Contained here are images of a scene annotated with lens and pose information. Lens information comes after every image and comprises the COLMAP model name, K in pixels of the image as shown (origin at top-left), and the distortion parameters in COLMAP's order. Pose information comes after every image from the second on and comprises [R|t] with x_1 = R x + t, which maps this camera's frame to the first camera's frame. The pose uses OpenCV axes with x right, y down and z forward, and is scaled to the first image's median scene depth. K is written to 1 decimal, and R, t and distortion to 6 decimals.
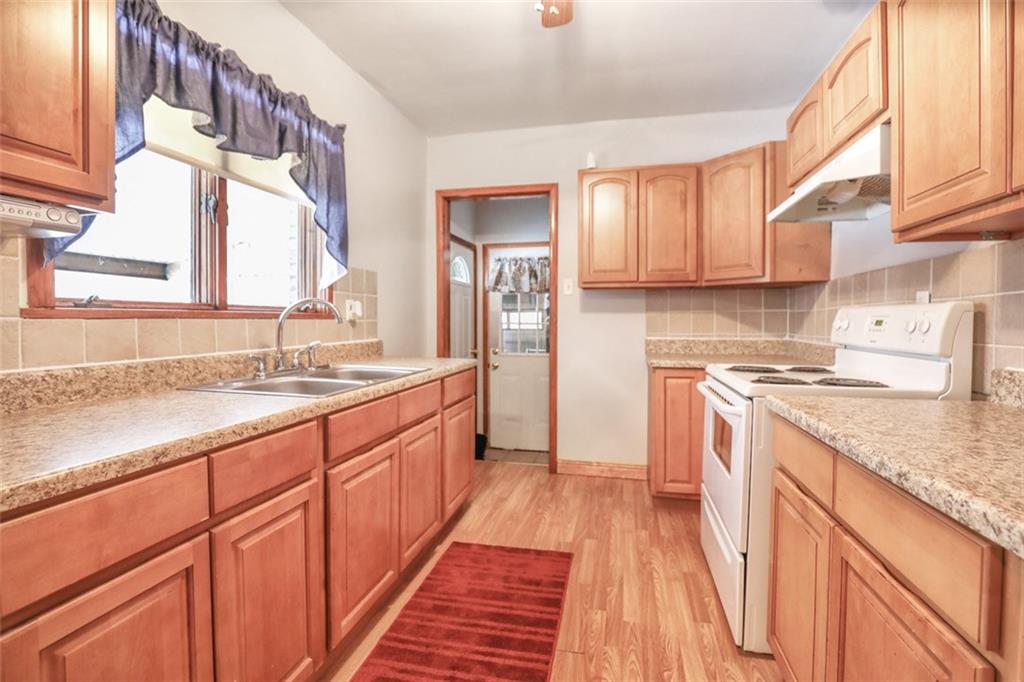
lens RADIAL K [[467.1, 0, 536.8], [0, 467.1, 325.5], [0, 0, 1]] dist [0.003231, -0.000050]
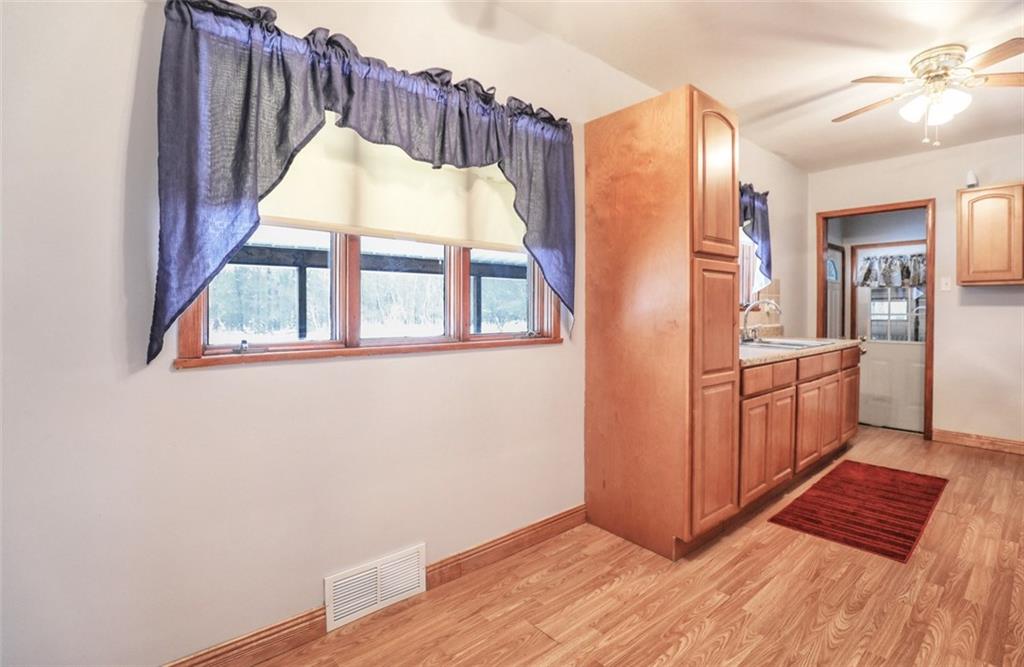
lens RADIAL K [[476.2, 0, 533.0], [0, 476.2, 314.4], [0, 0, 1]] dist [-0.022663, 0.001352]
pose [[0.793676, 0.006426, -0.608306, -0.043624], [-0.007187, 0.999973, 0.001186, 0.000945], [0.608298, 0.003431, 0.793701, -0.603730]]
